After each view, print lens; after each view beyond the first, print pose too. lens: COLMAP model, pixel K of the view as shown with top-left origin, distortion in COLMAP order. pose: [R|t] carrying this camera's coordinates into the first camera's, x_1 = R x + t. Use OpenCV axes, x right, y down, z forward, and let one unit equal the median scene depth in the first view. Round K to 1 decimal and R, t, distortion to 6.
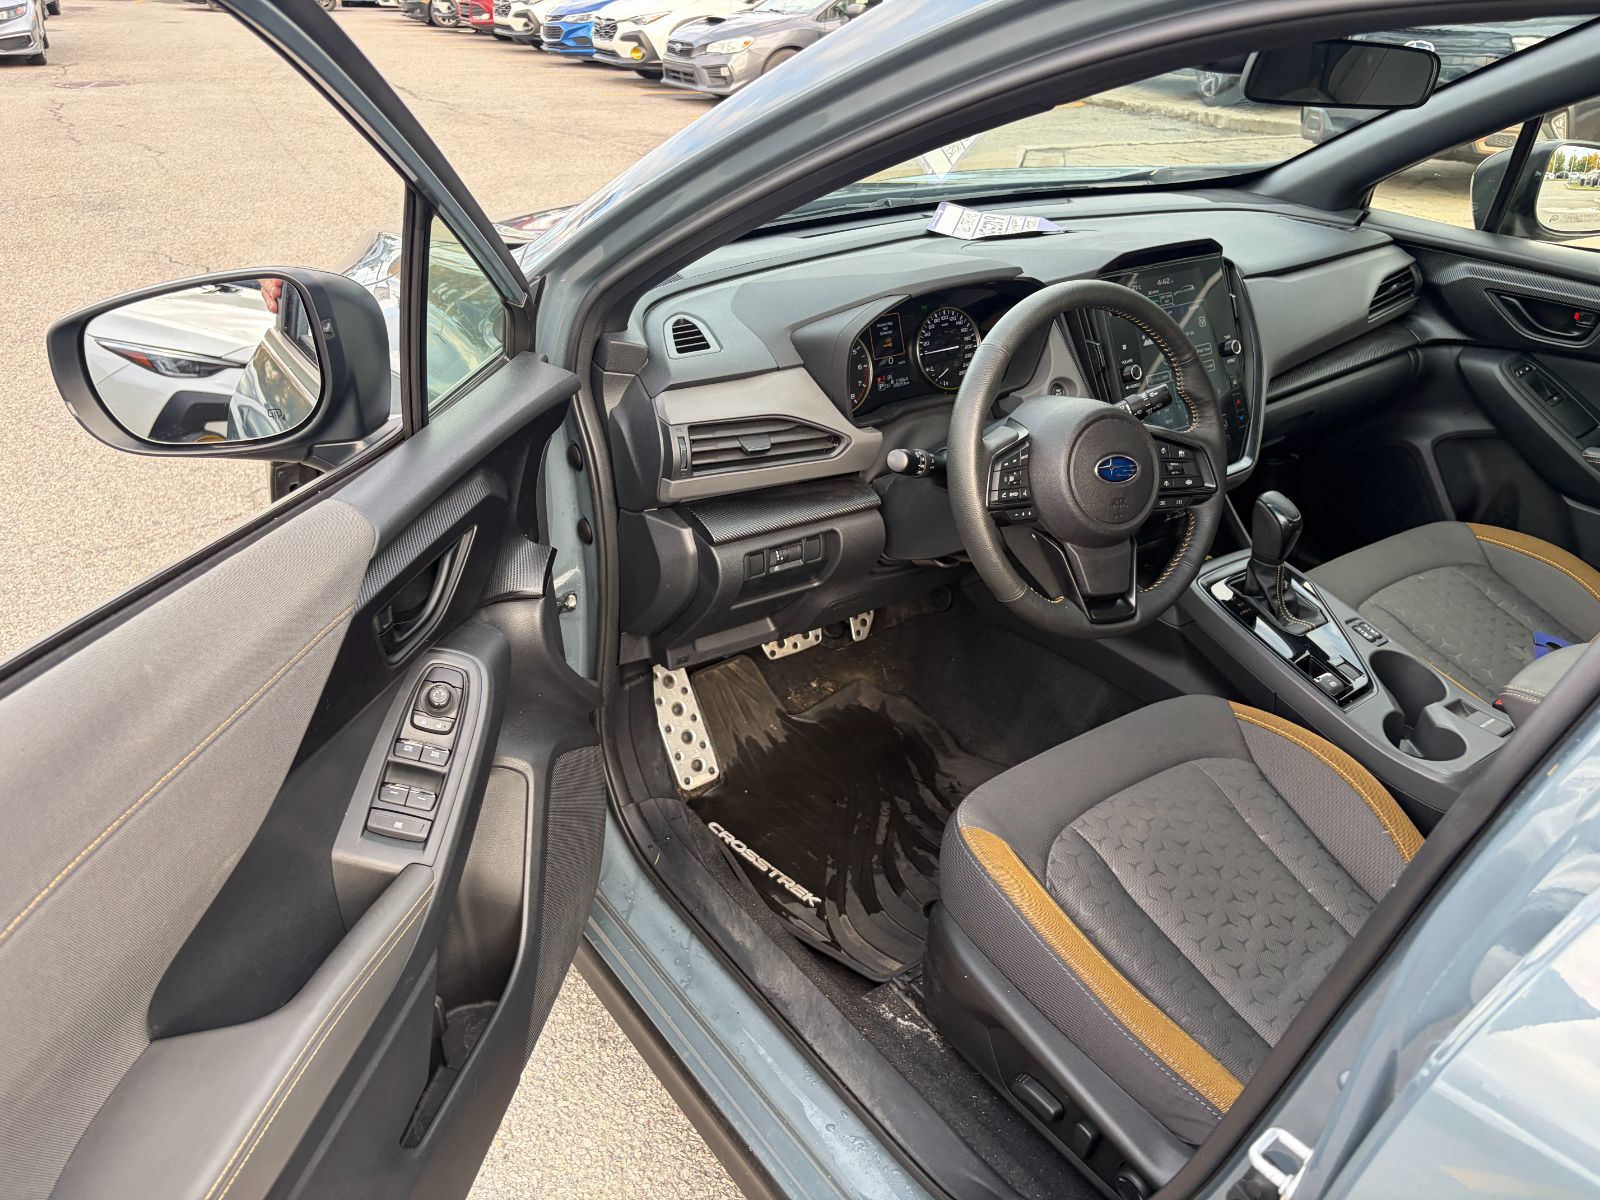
lens RADIAL K [[1195.6, 0, 800.0], [0, 1195.6, 600.0], [0, 0, 1]] dist [0.004433, -0.003049]
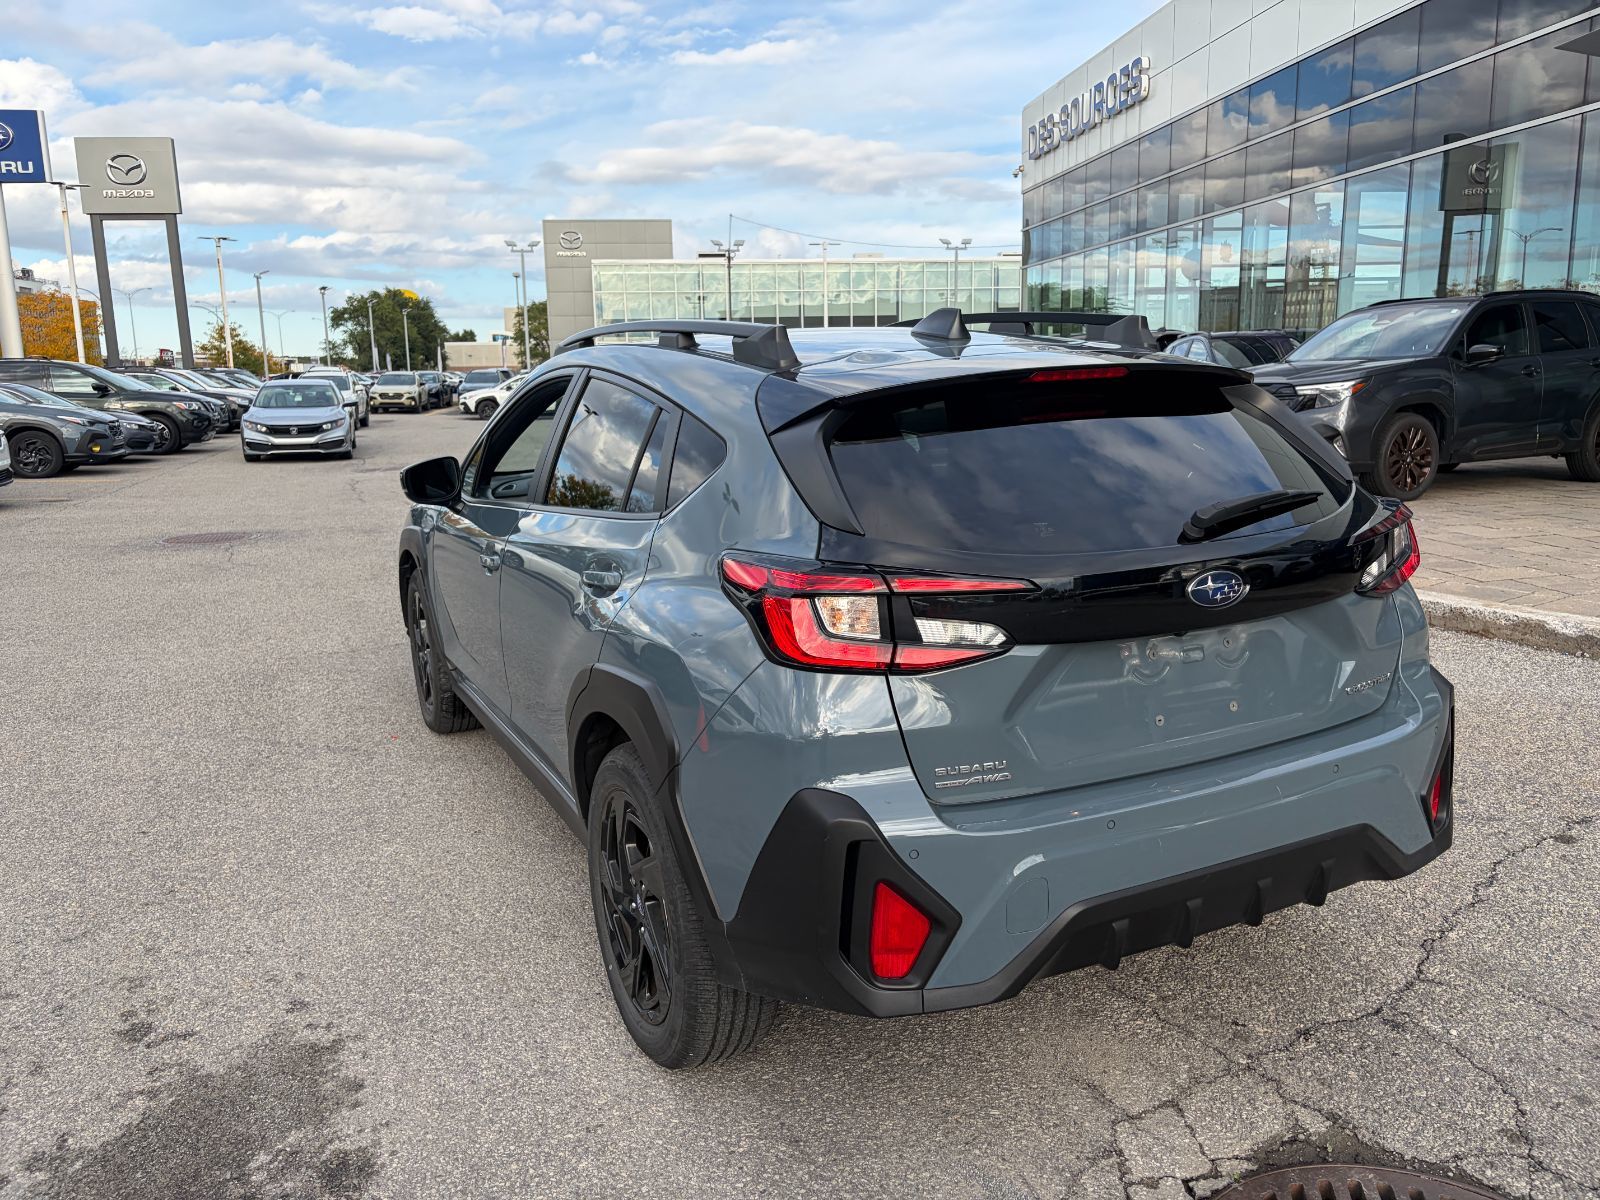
lens RADIAL K [[1182.1, 0, 818.8], [0, 1182.1, 592.1], [0, 0, 1]] dist [0.060347, -0.081716]
pose [[0.987603, -0.021803, -0.155452, 0.121973], [-0.024929, 0.955954, -0.292456, 0.096037], [0.154981, 0.292706, 0.943559, -0.182137]]
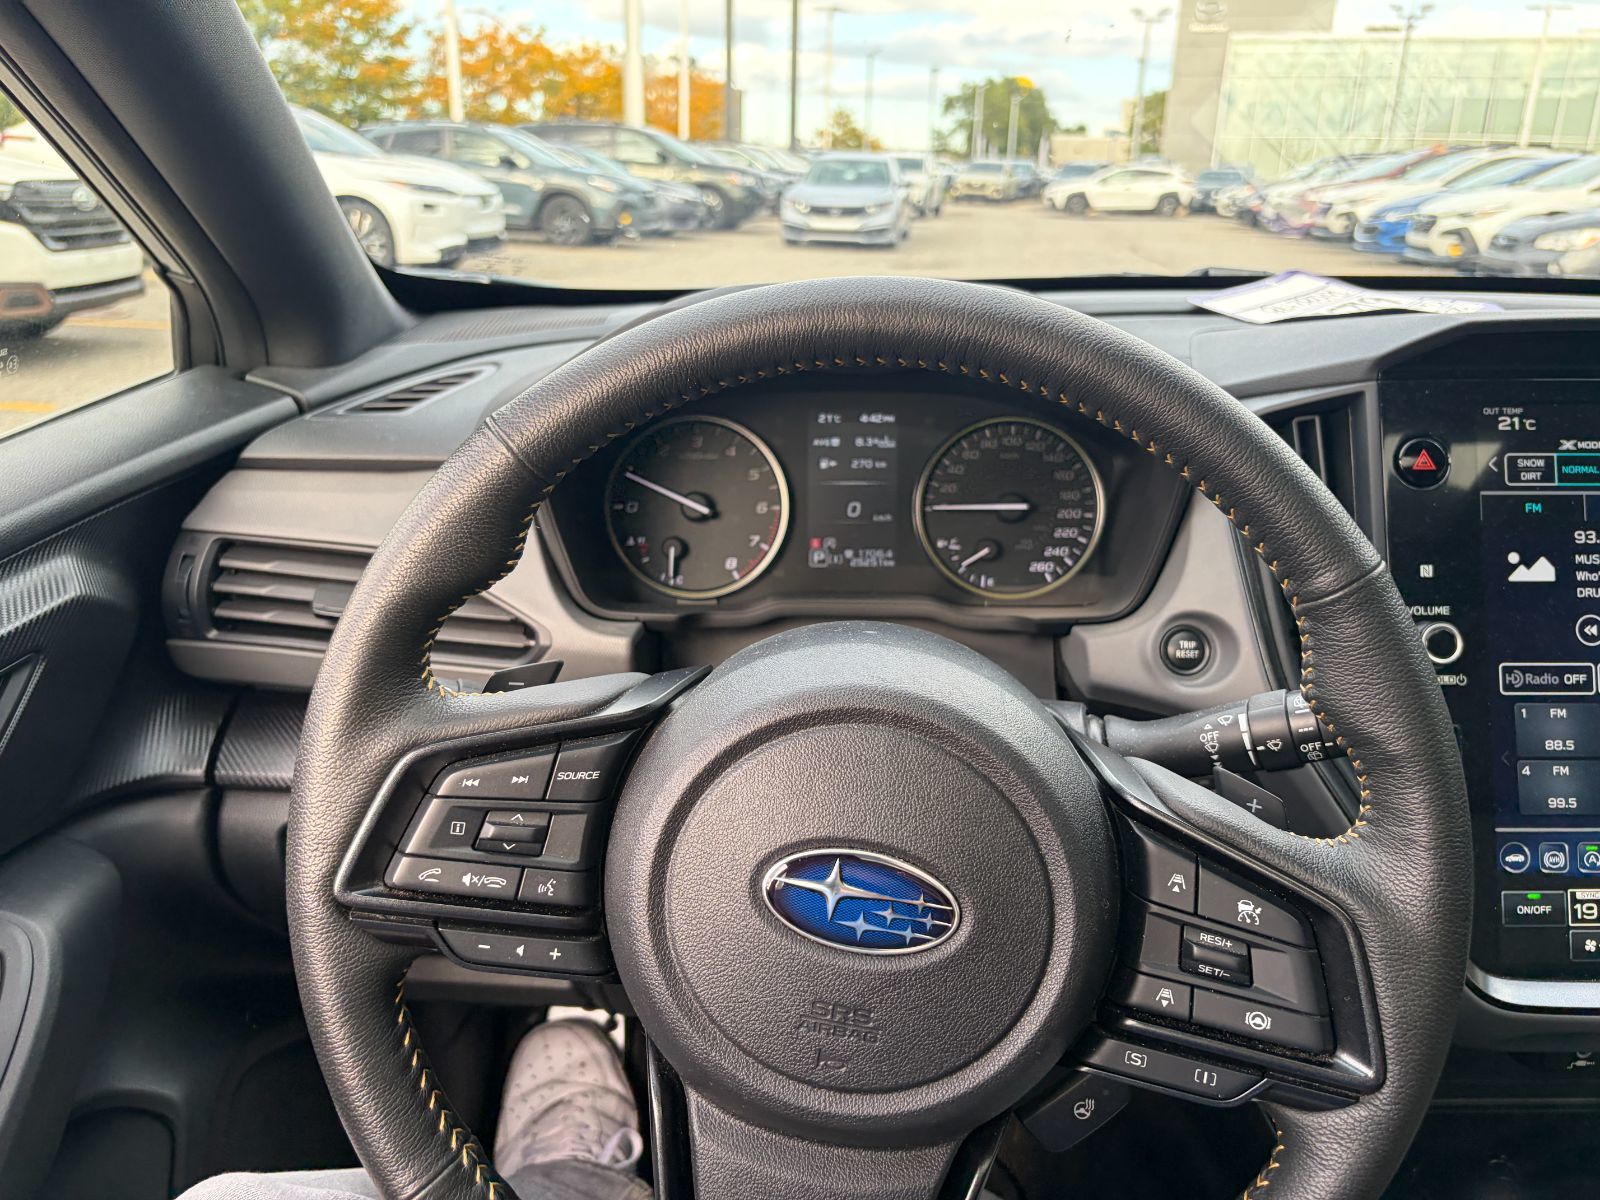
lens RADIAL K [[1182.1, 0, 818.8], [0, 1182.1, 592.1], [0, 0, 1]] dist [0.060347, -0.081716]
pose [[0.807842, 0.179423, -0.561425, 0.034977], [-0.265540, 0.961185, -0.074908, -0.013514], [0.526193, 0.209594, 0.824130, 0.063563]]
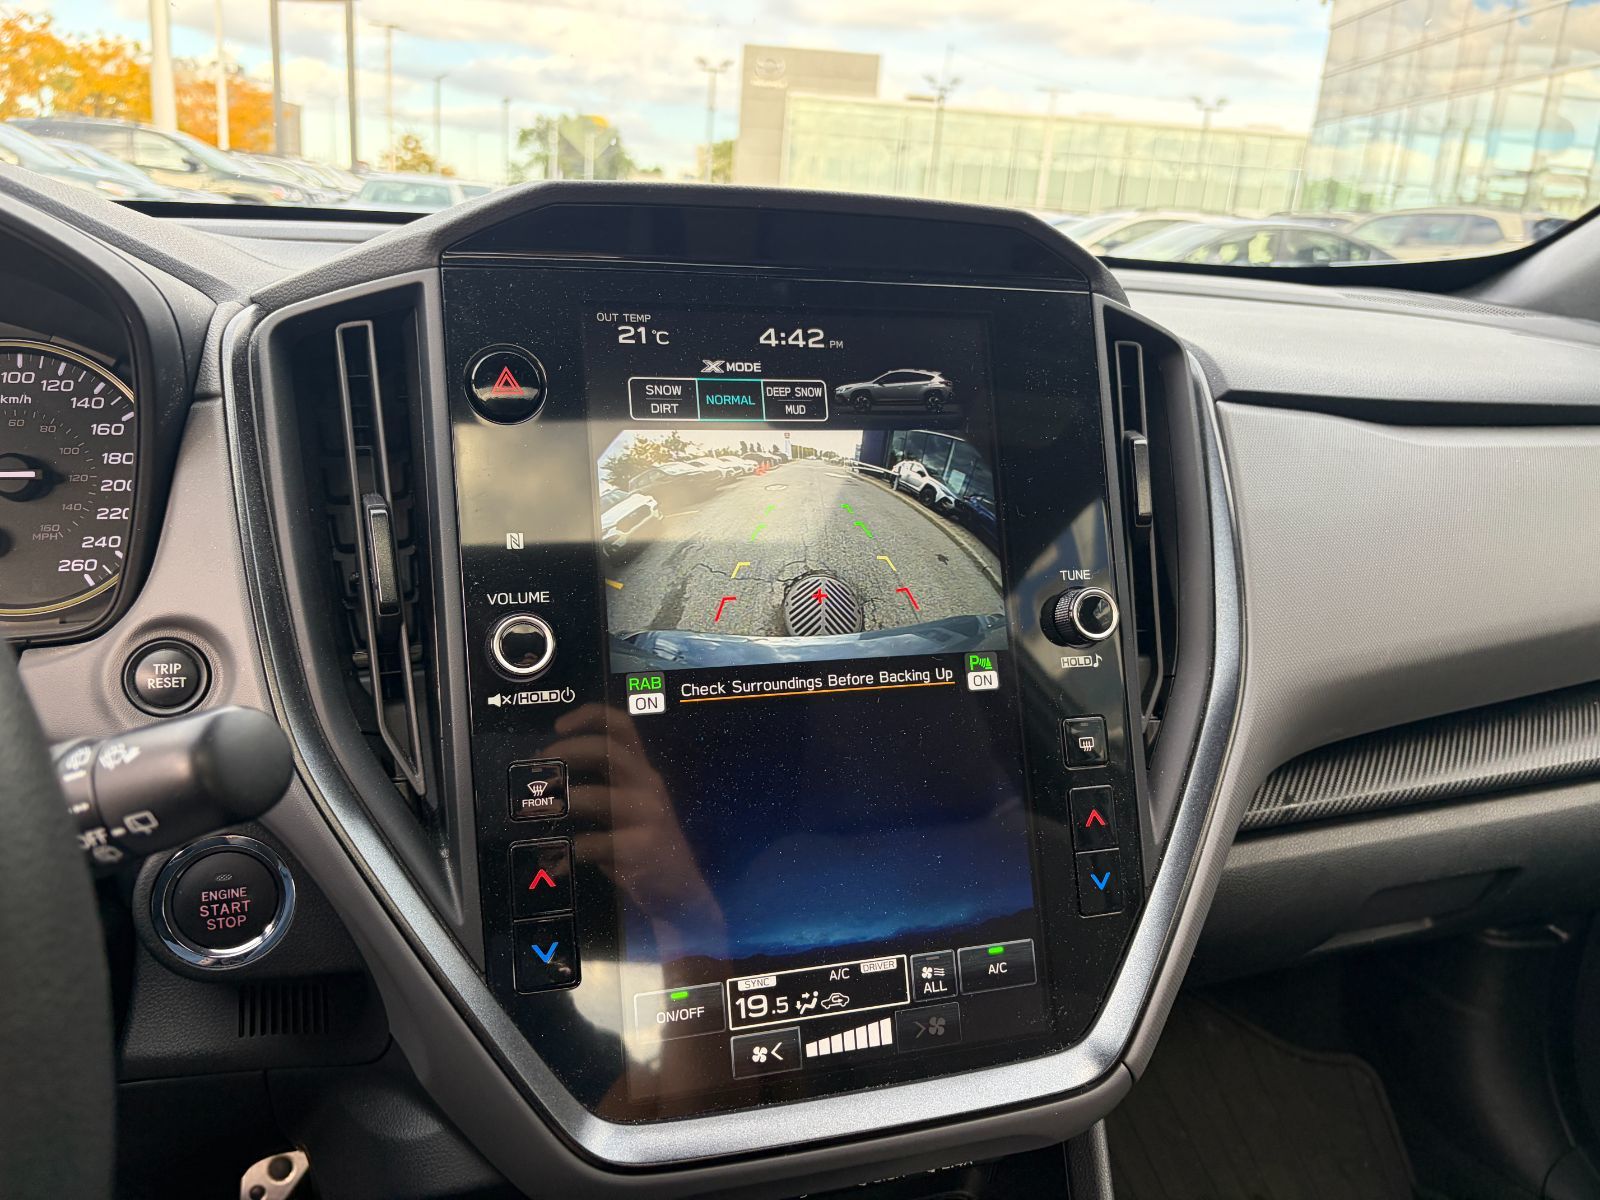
lens RADIAL K [[1195.6, 0, 800.0], [0, 1195.6, 600.0], [0, 0, 1]] dist [0.004433, -0.003049]
pose [[0.948526, 0.129183, -0.289154, 0.044649], [-0.183821, 0.968059, -0.170504, -0.018511], [0.257892, 0.214880, 0.941976, 0.086348]]
